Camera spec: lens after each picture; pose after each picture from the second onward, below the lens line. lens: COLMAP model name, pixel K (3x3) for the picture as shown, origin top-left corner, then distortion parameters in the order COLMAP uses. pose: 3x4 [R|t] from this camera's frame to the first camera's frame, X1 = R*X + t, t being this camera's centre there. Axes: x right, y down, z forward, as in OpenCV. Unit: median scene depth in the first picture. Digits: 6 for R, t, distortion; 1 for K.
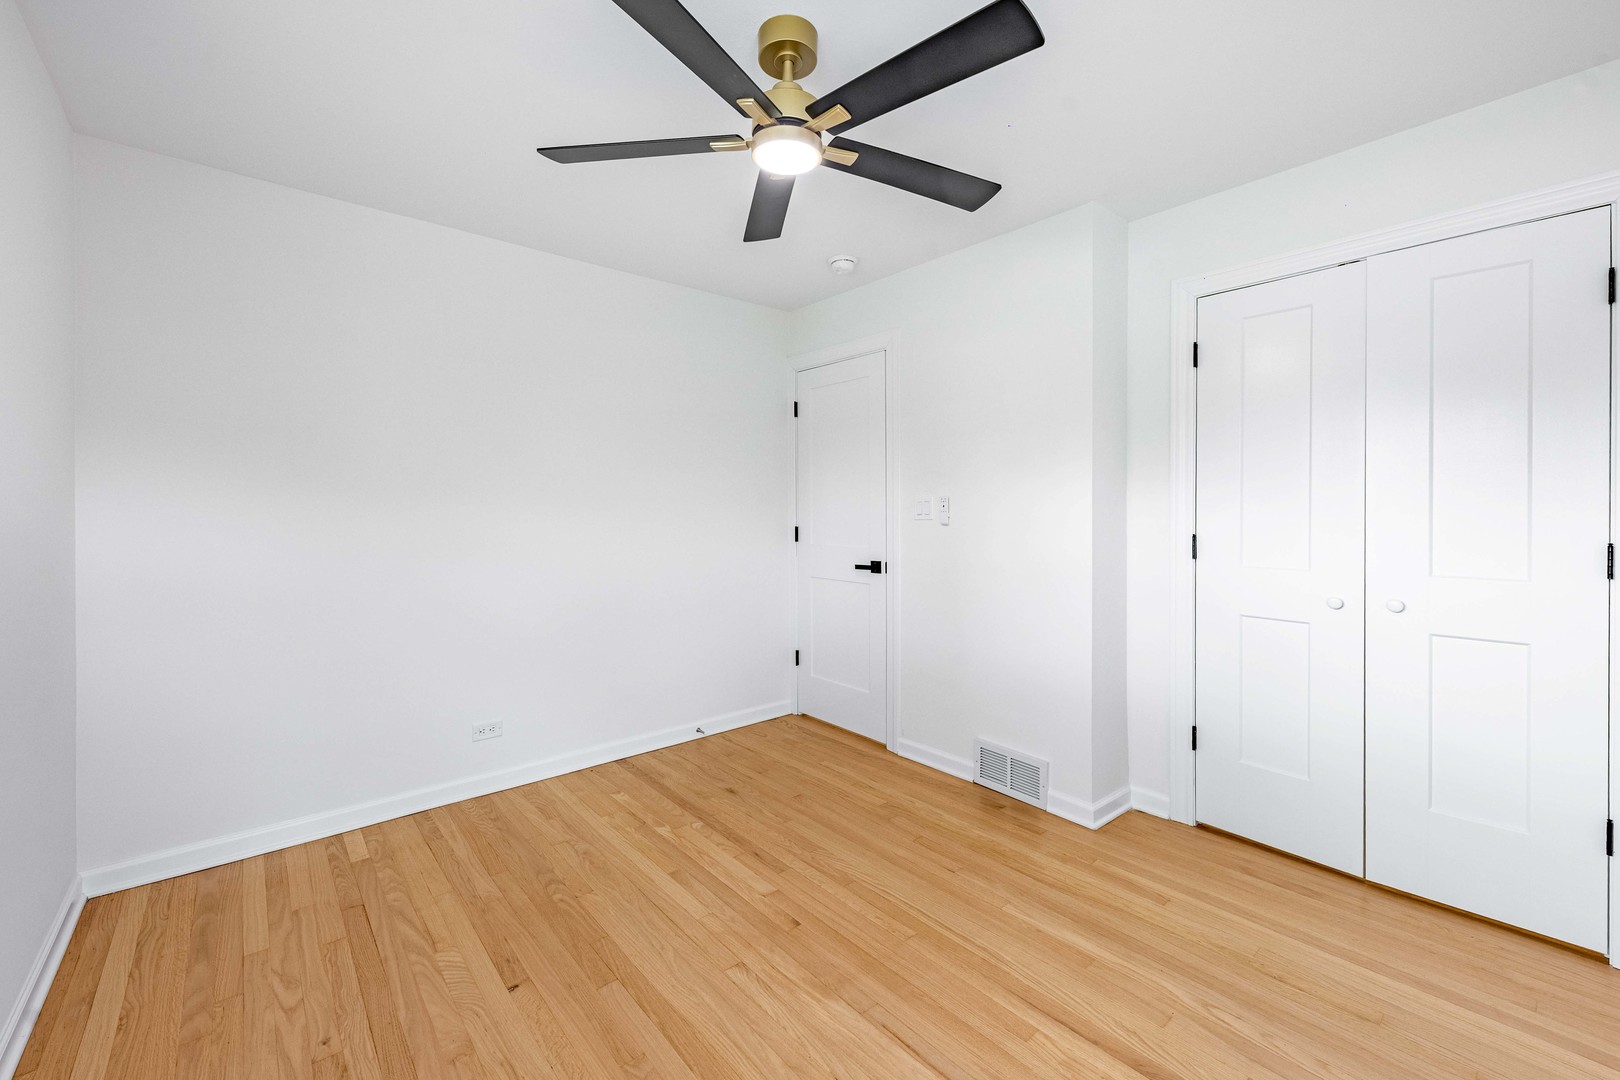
lens RADIAL K [[657.2, 0, 805.8], [0, 657.2, 509.7], [0, 0, 1]] dist [0.002318, -0.000495]
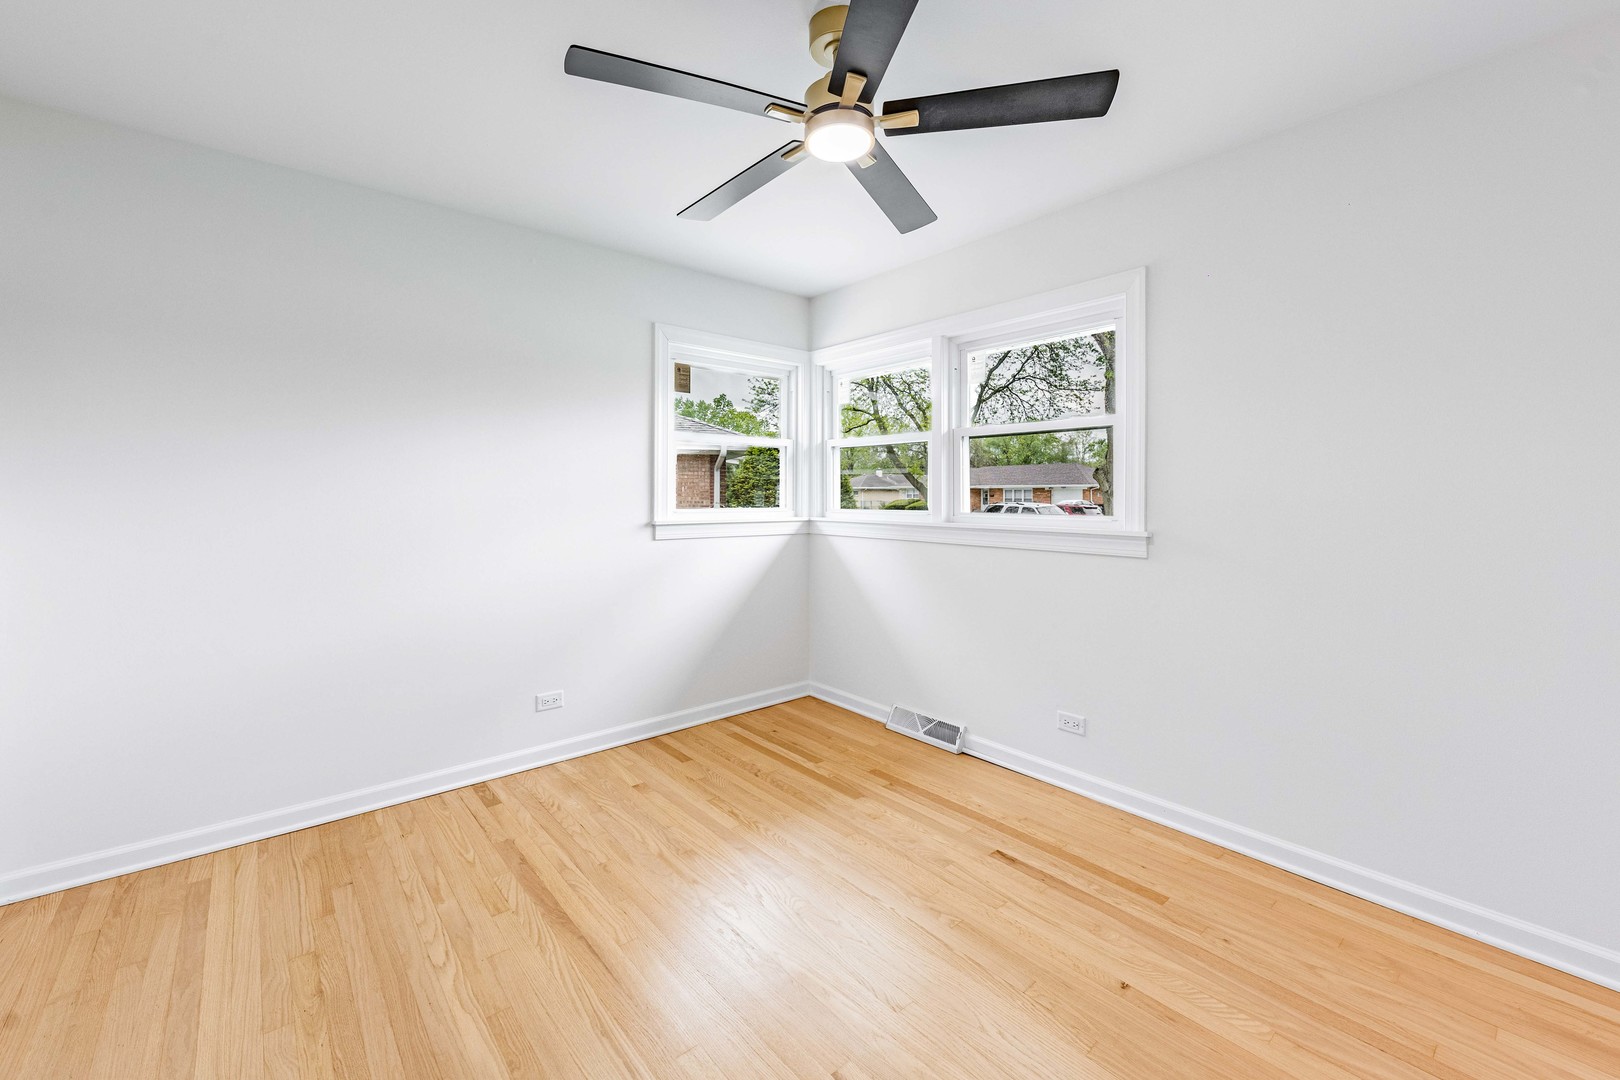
lens RADIAL K [[657.2, 0, 805.8], [0, 657.2, 509.7], [0, 0, 1]] dist [0.002318, -0.000495]
pose [[-0.999951, 0.001640, 0.009758, 0.010119], [0.001884, 0.999685, 0.025018, -0.000376], [-0.009714, 0.025035, -0.999639, 1.449436]]
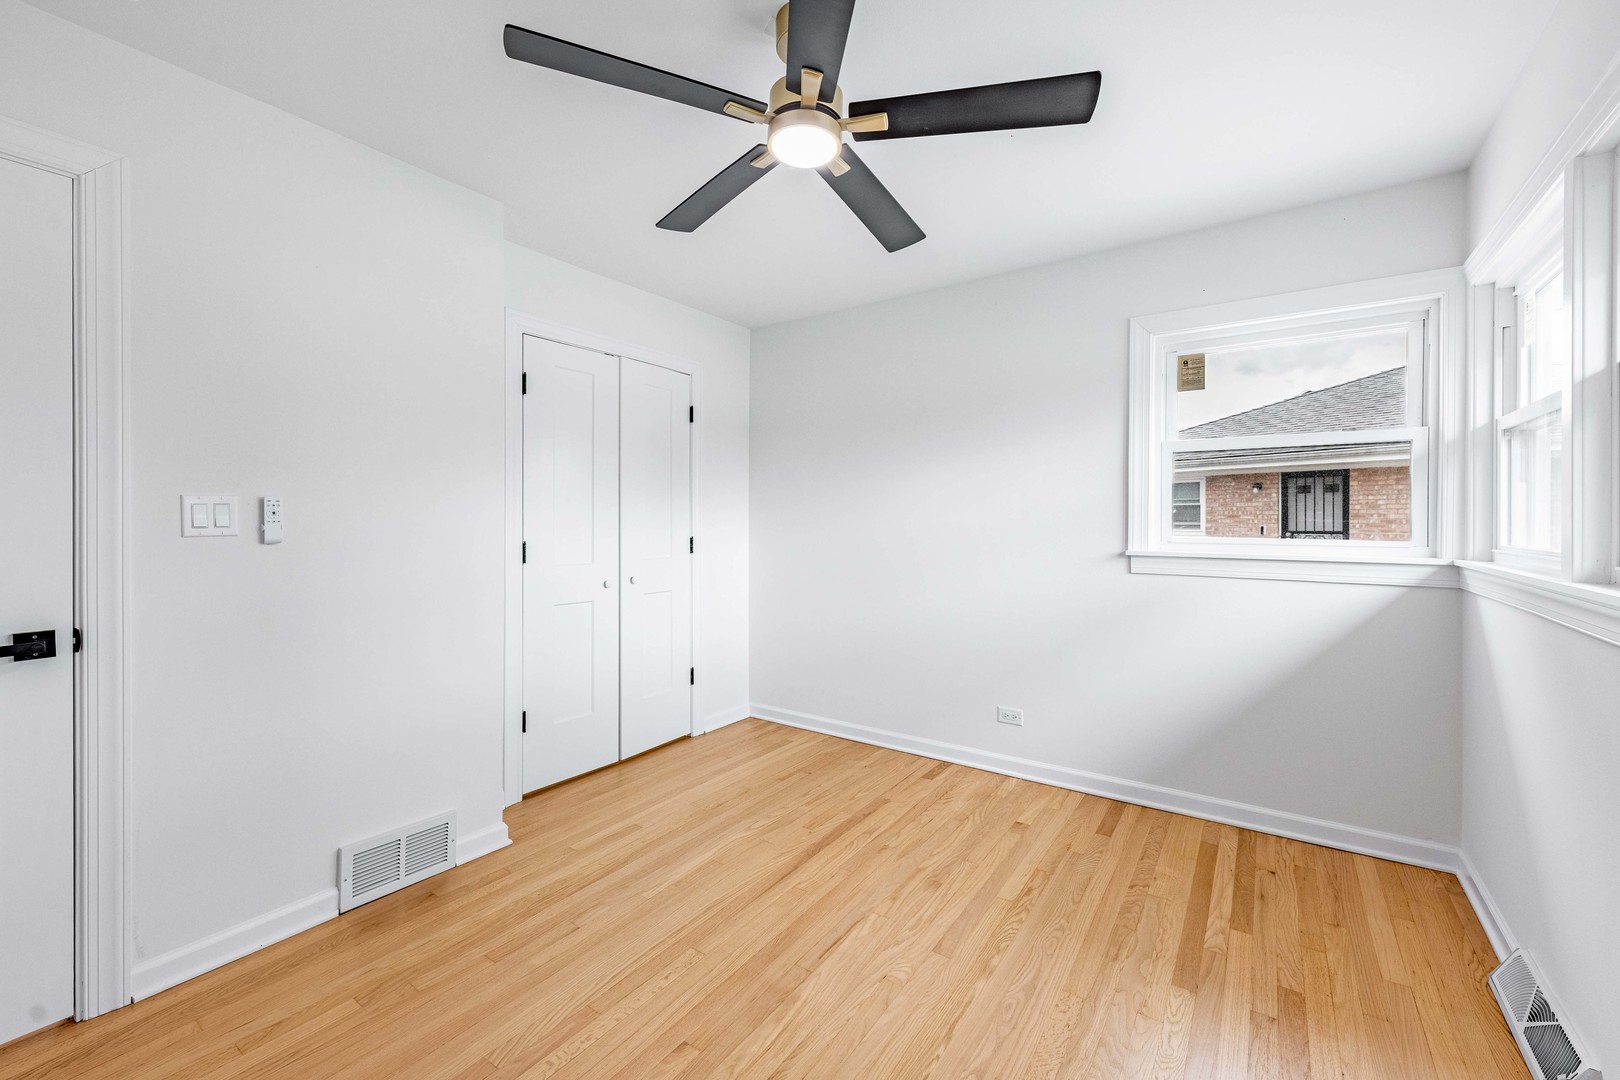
lens RADIAL K [[644.1, 0, 811.1], [0, 644.1, 528.1], [0, 0, 1]] dist [0.000852, -0.000817]
pose [[-0.249480, -0.007767, 0.968349, -0.675222], [0.002383, 0.999960, 0.008634, 0.005573], [-0.968377, 0.004462, -0.249452, 0.890292]]
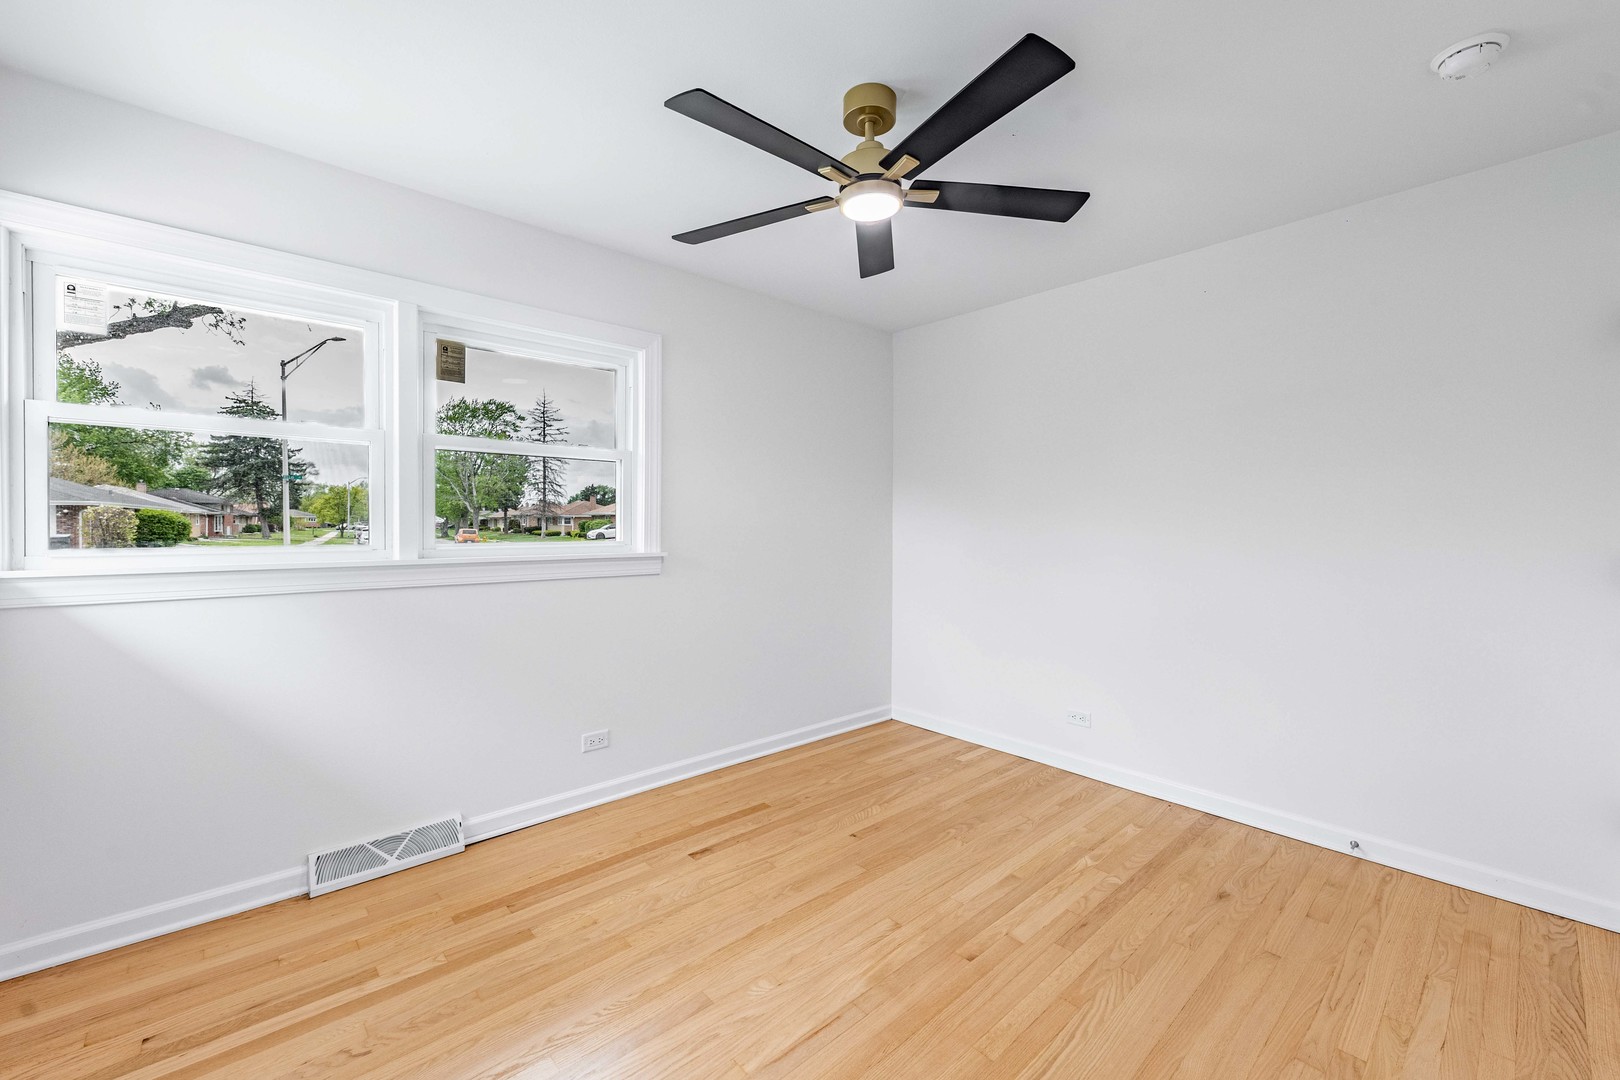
lens RADIAL K [[657.7, 0, 810.3], [0, 657.7, 532.9], [0, 0, 1]] dist [0.001840, -0.000370]
pose [[0.029564, 0.019935, -0.999364, 0.785187], [-0.007510, 0.999777, 0.019721, -0.002515], [0.999535, 0.006922, 0.029707, 0.629884]]
